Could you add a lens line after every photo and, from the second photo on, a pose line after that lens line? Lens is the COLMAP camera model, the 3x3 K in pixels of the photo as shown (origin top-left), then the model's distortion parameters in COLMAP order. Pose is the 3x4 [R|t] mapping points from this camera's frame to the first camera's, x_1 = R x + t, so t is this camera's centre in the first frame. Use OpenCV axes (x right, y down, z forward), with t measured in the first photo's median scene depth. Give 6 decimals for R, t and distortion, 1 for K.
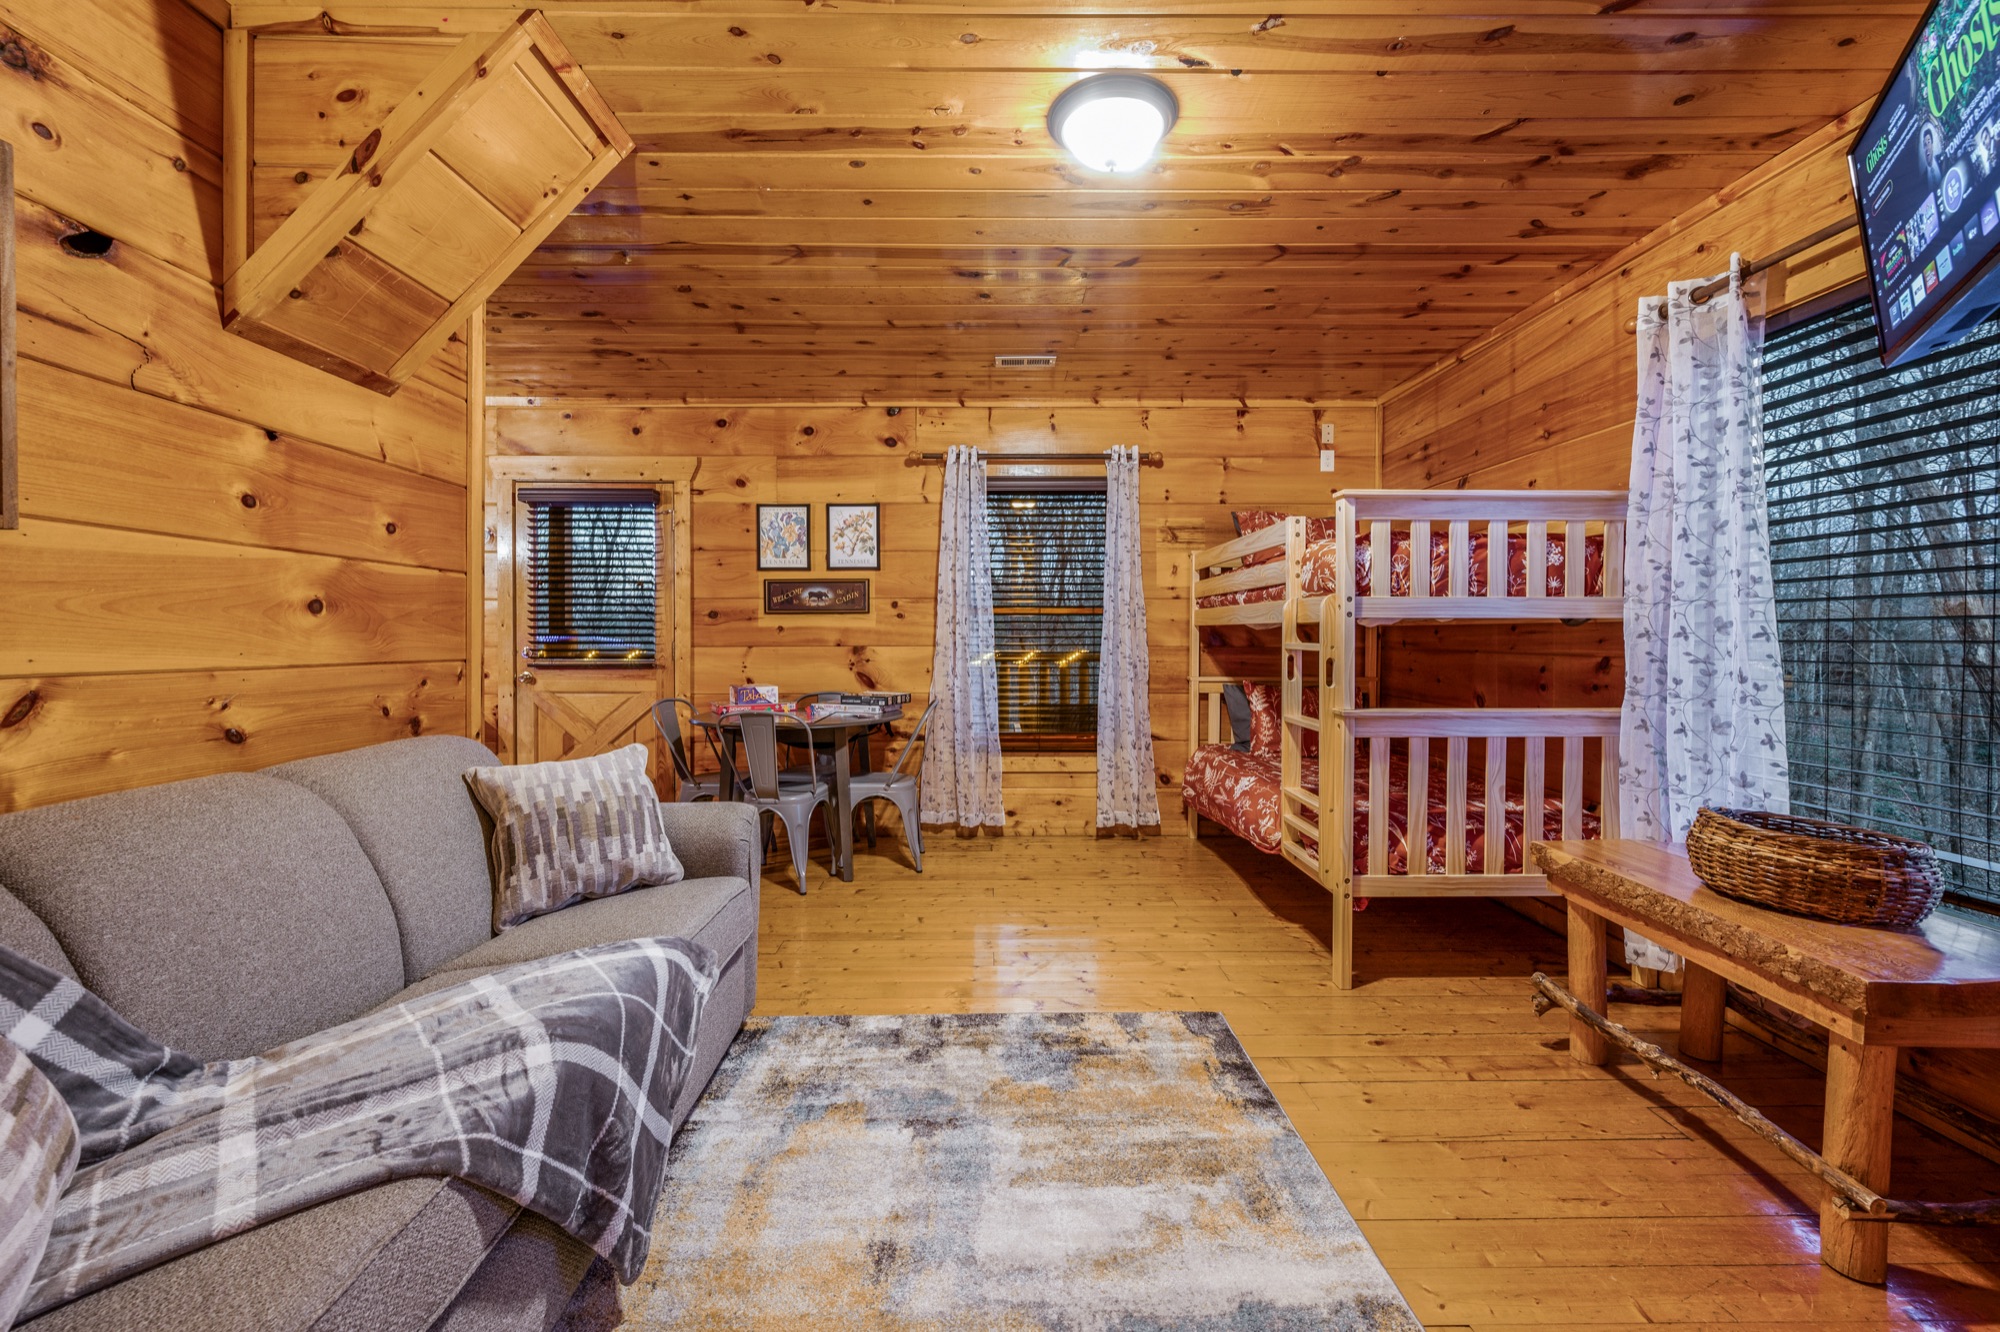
lens RADIAL K [[814.6, 0, 994.8], [0, 814.6, 645.2], [0, 0, 1]] dist [-0.000358, -0.000257]
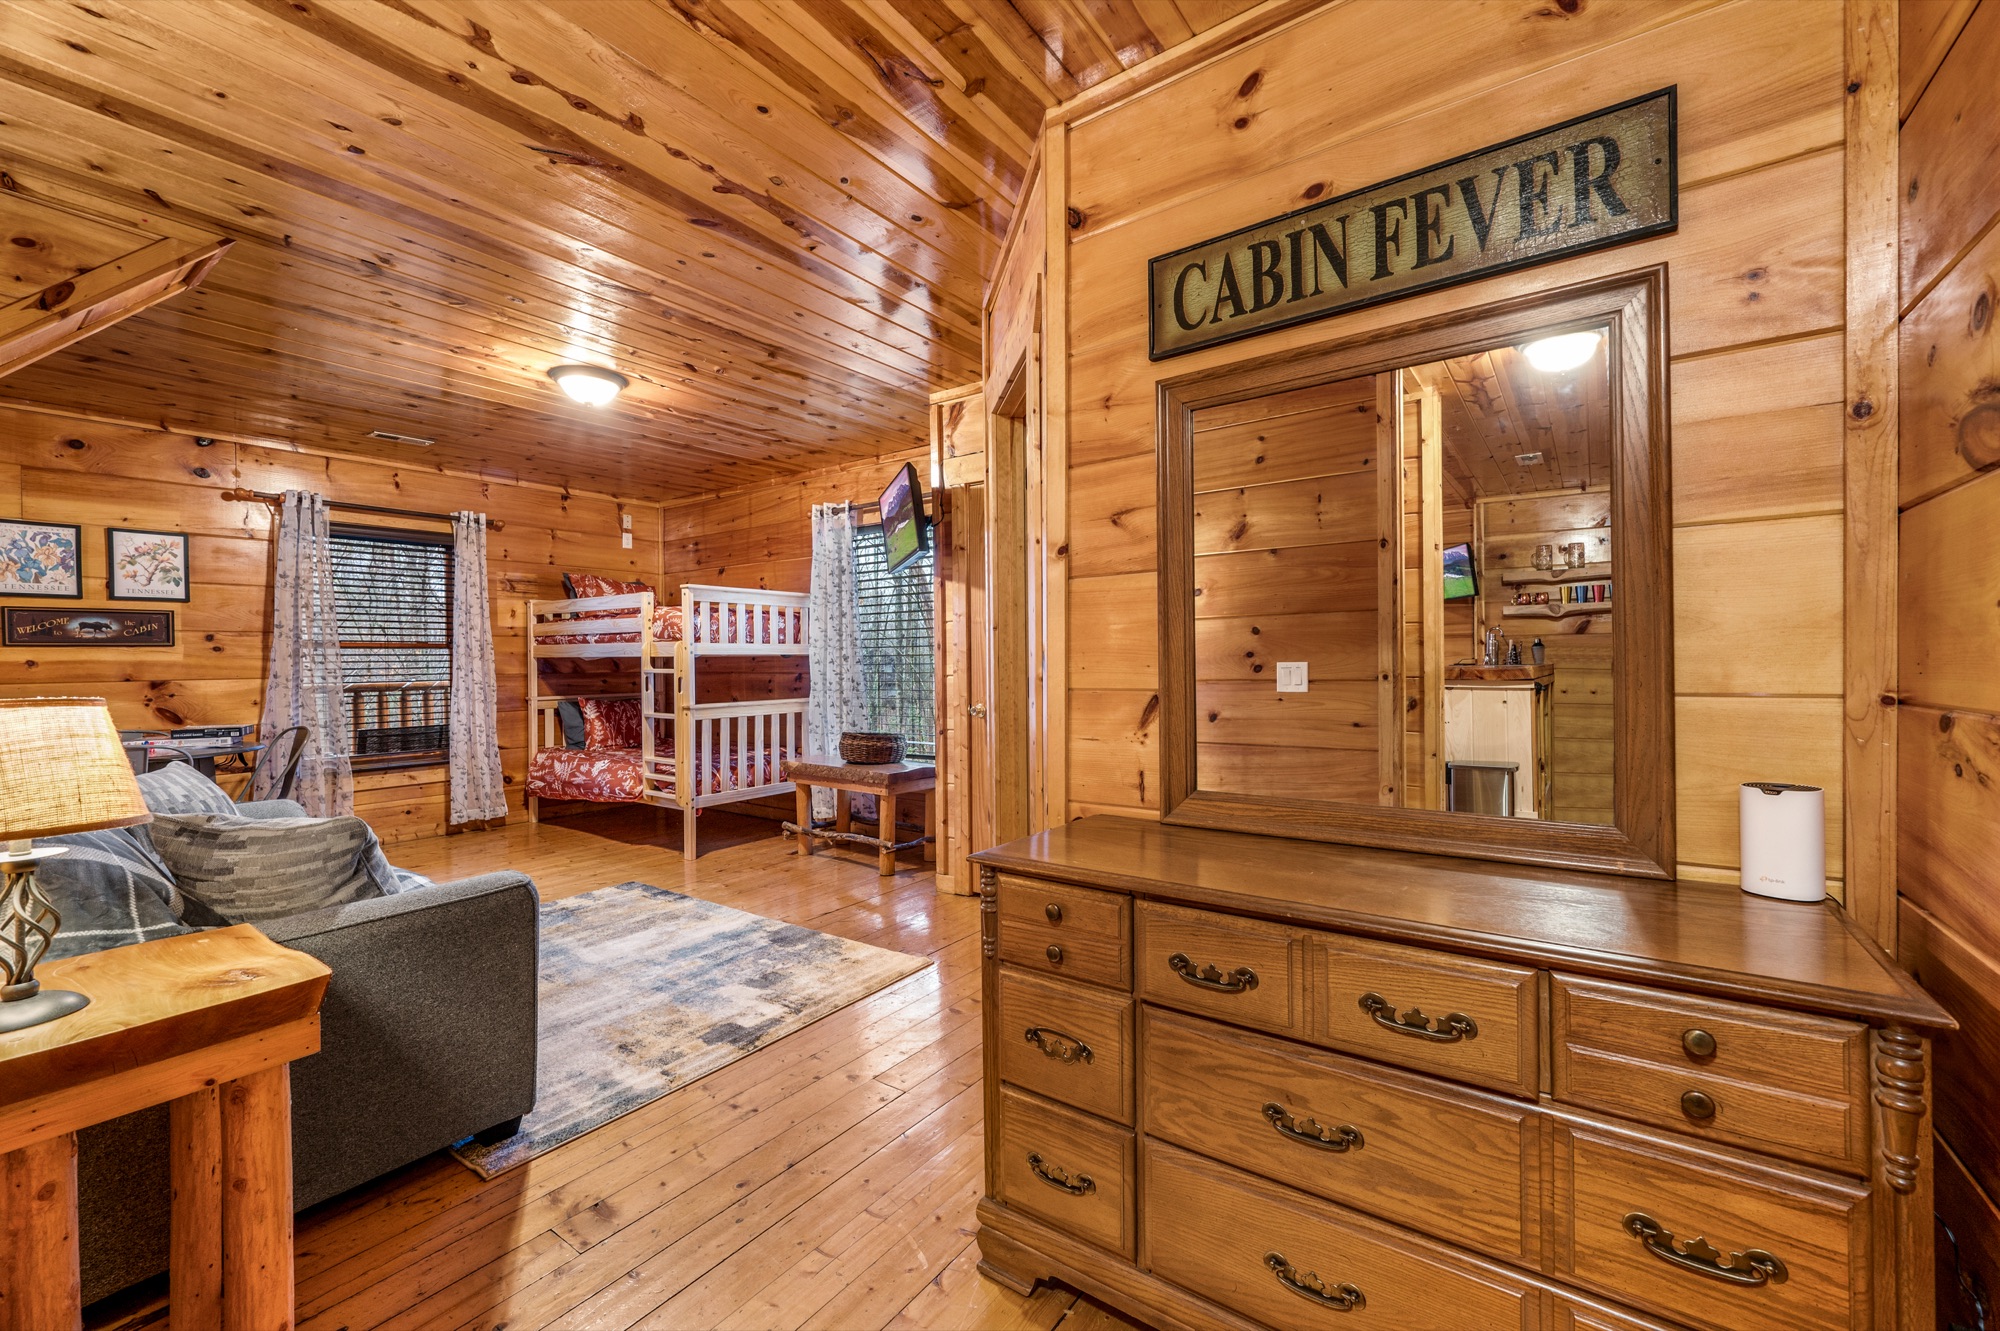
lens RADIAL K [[803.4, 0, 1000.0], [0, 803.4, 665.5], [0, 0, 1]] dist [-0.001506, -0.000050]
pose [[0.589136, -0.012619, 0.807935, -0.593420], [0.019179, 0.999815, 0.001631, 0.001064], [-0.807806, 0.014534, 0.589269, -0.598301]]
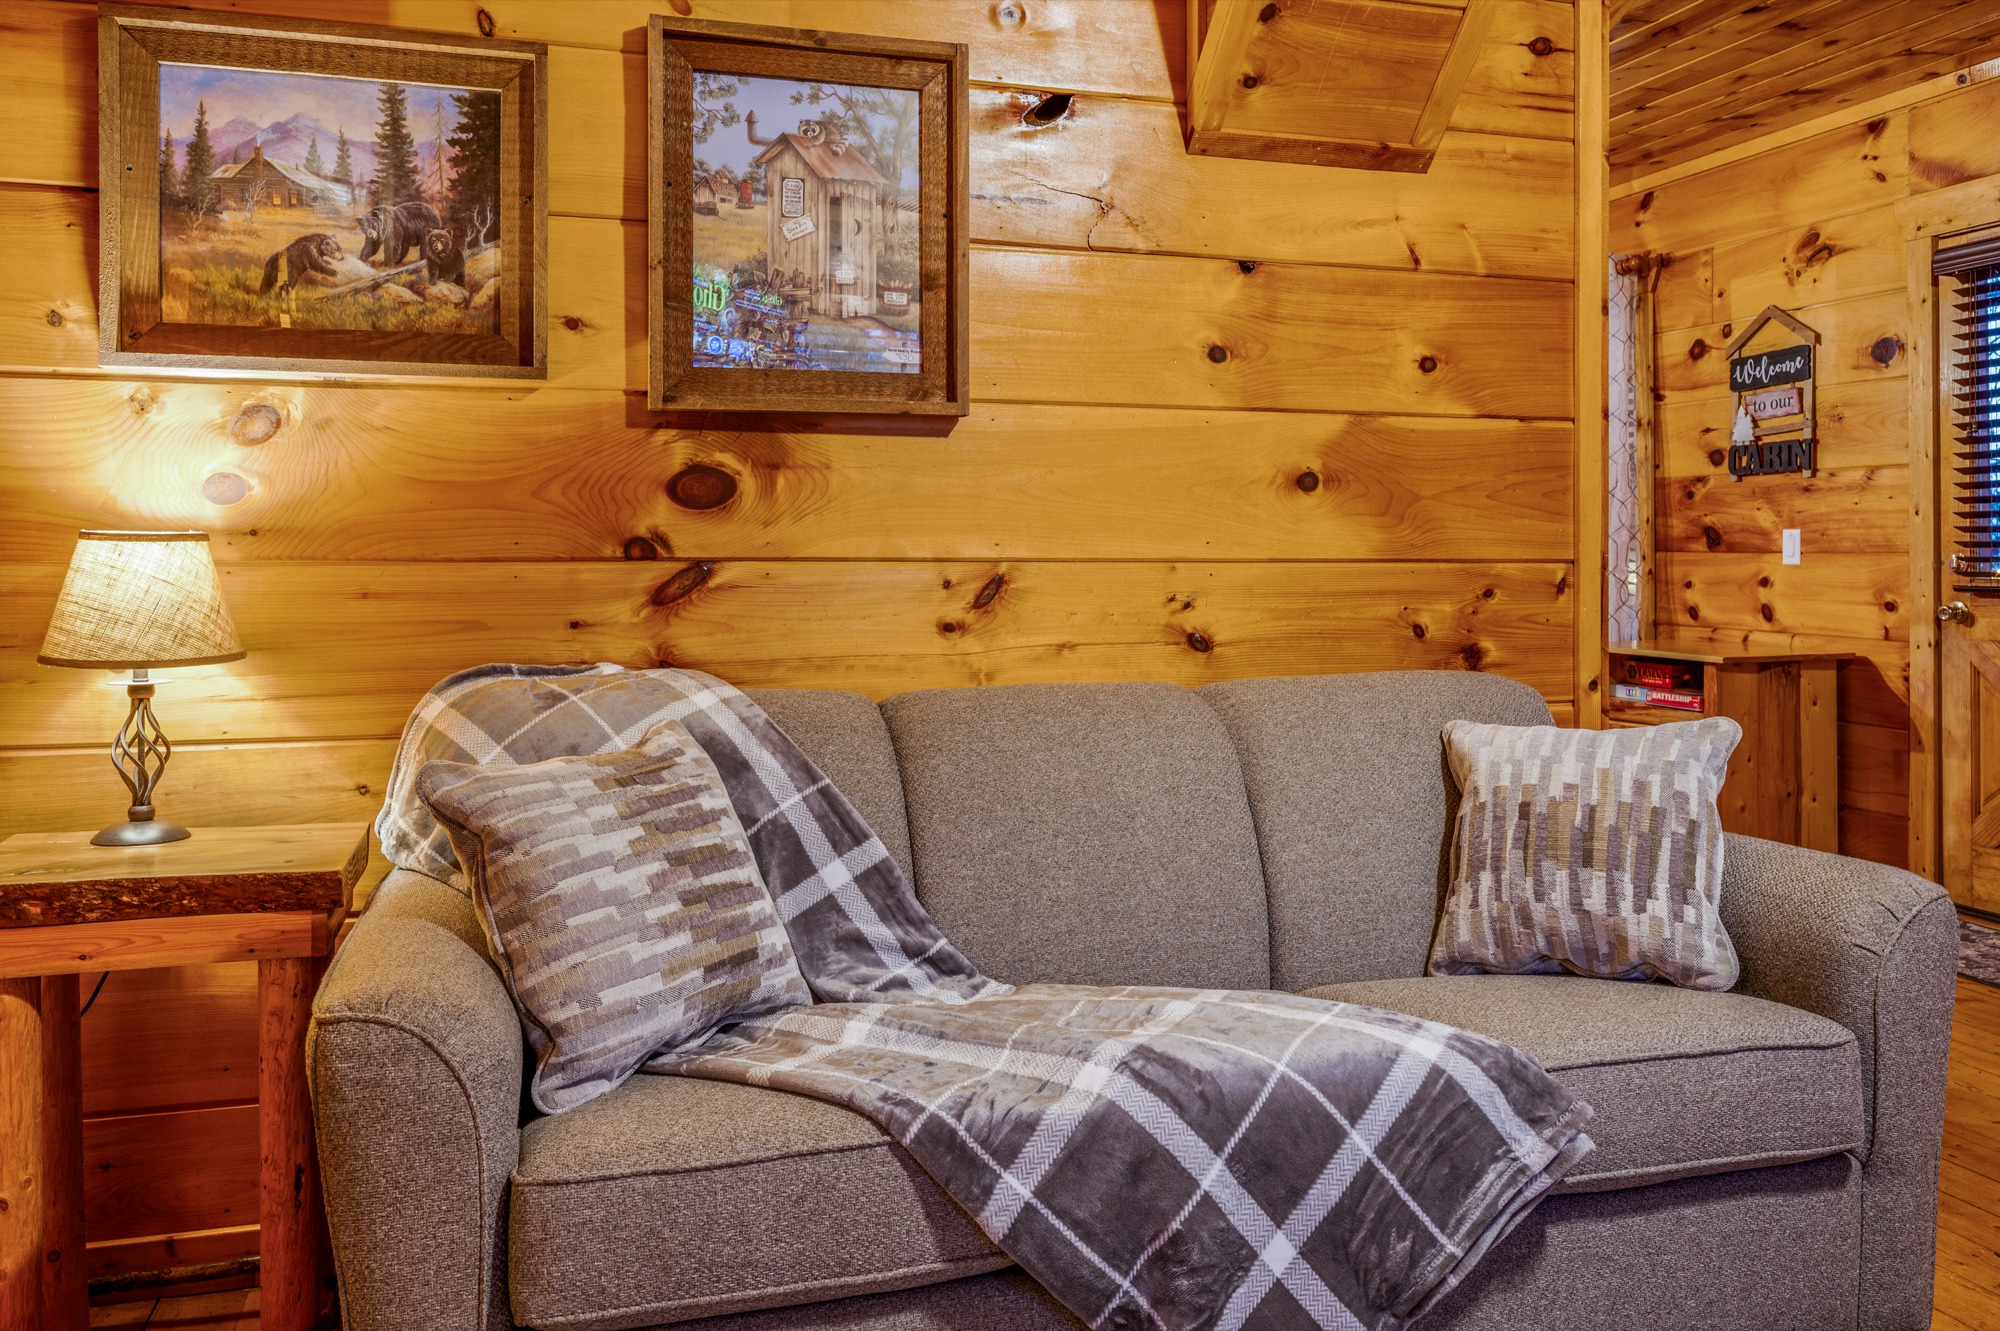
lens RADIAL K [[1531.7, 0, 1002.7], [0, 1531.7, 552.4], [0, 0, 1]] dist [-0.001868, 0.002149]
pose [[0.277589, -0.006705, -0.960677, 0.326733], [-0.006116, 0.999943, -0.008746, 0.023341], [0.960681, 0.008304, 0.277532, 0.248957]]
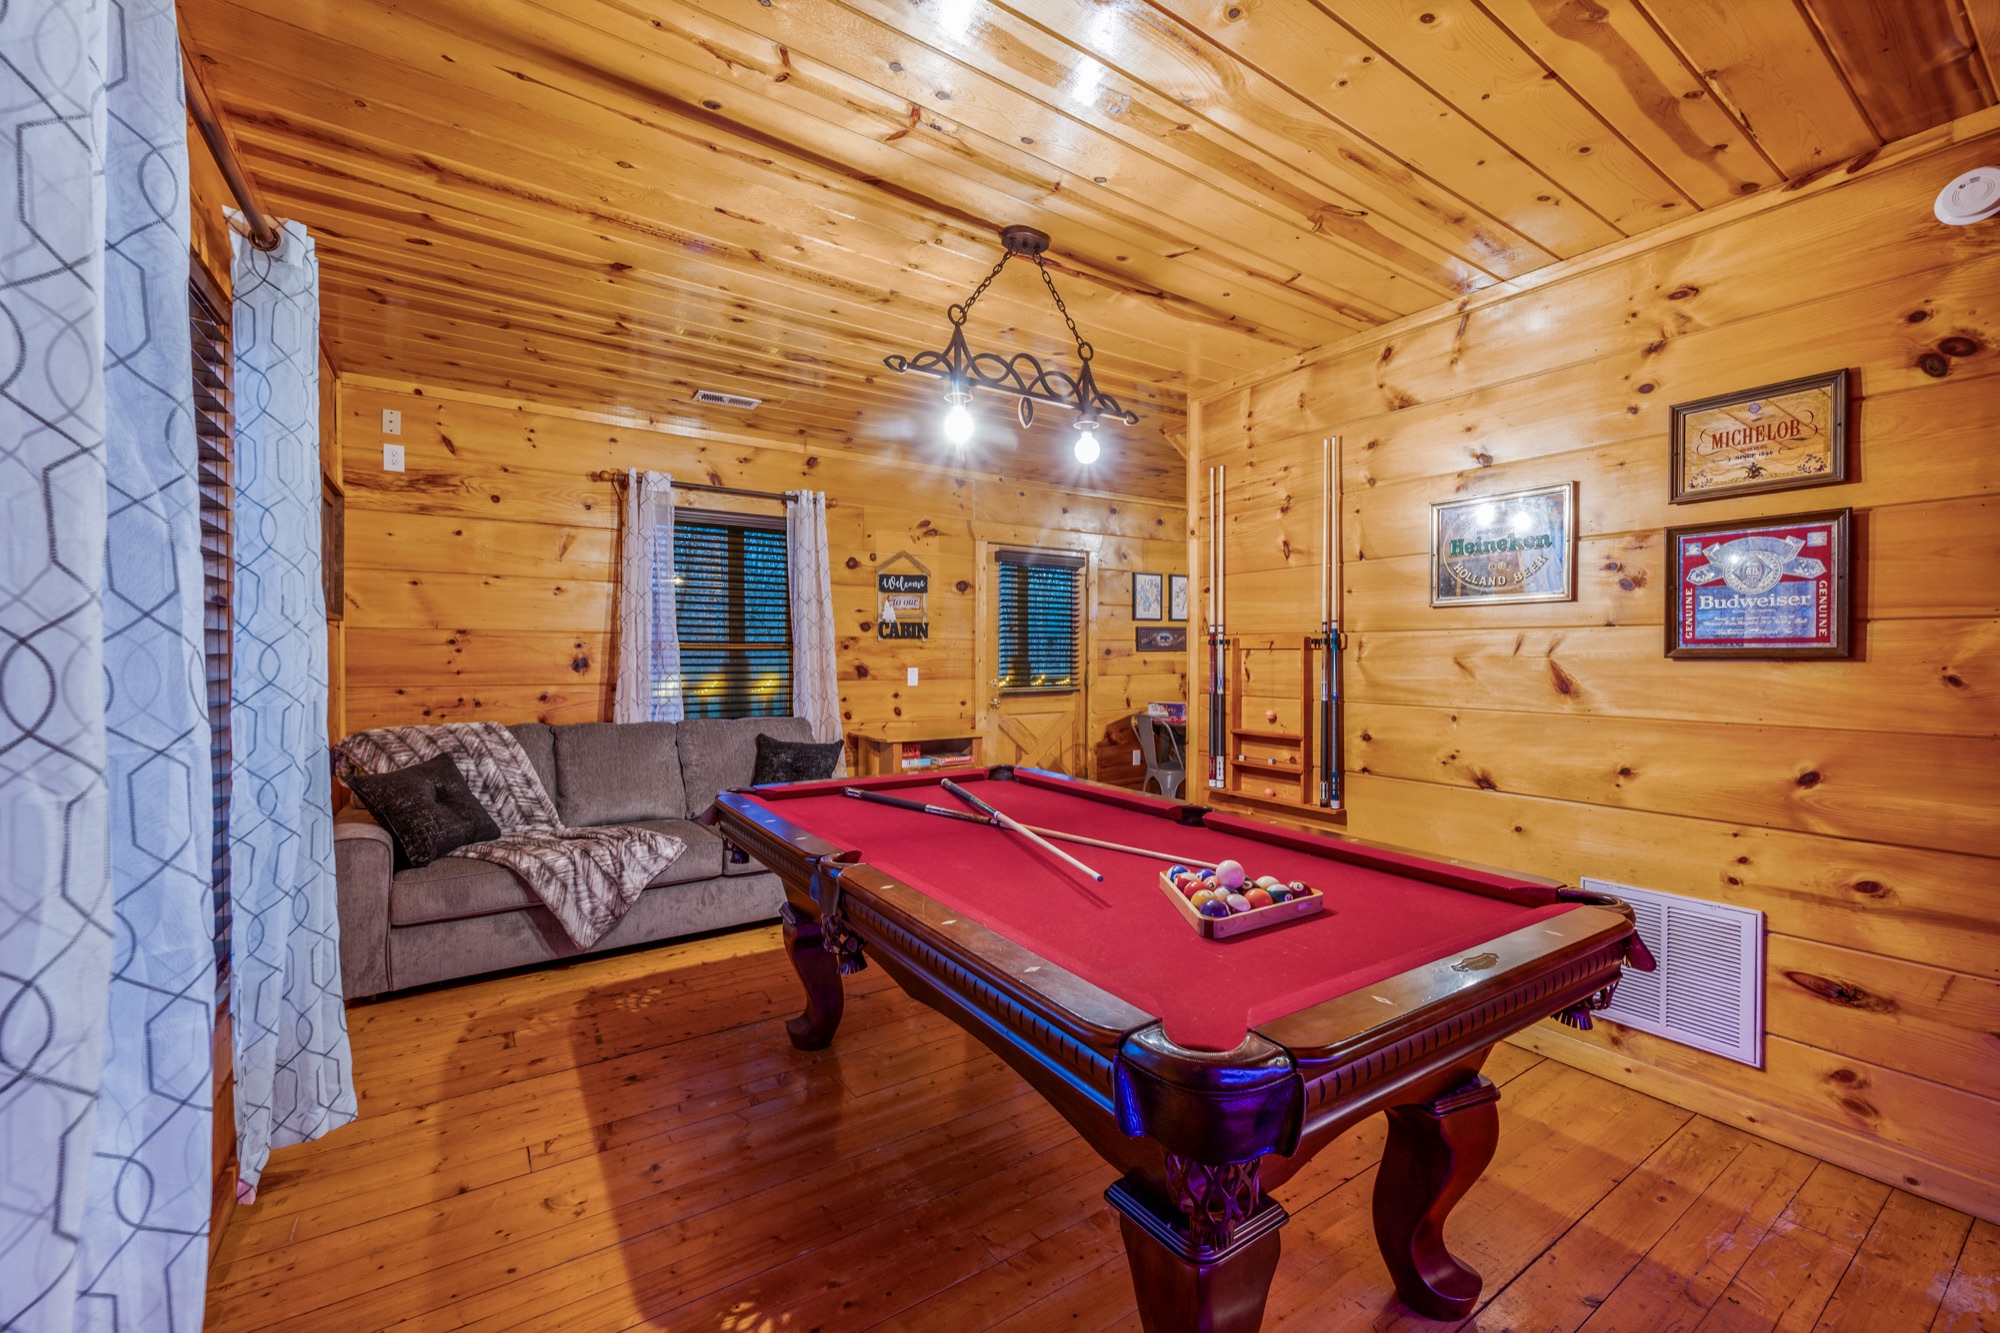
lens RADIAL K [[803.4, 0, 1000.0], [0, 803.4, 666.5], [0, 0, 1]] dist [-0.001506, -0.000050]
pose [[0.833802, -0.012833, 0.551914, -2.117695], [0.020863, 0.999748, -0.008273, -0.010495], [-0.551669, 0.018412, 0.833860, -0.021197]]
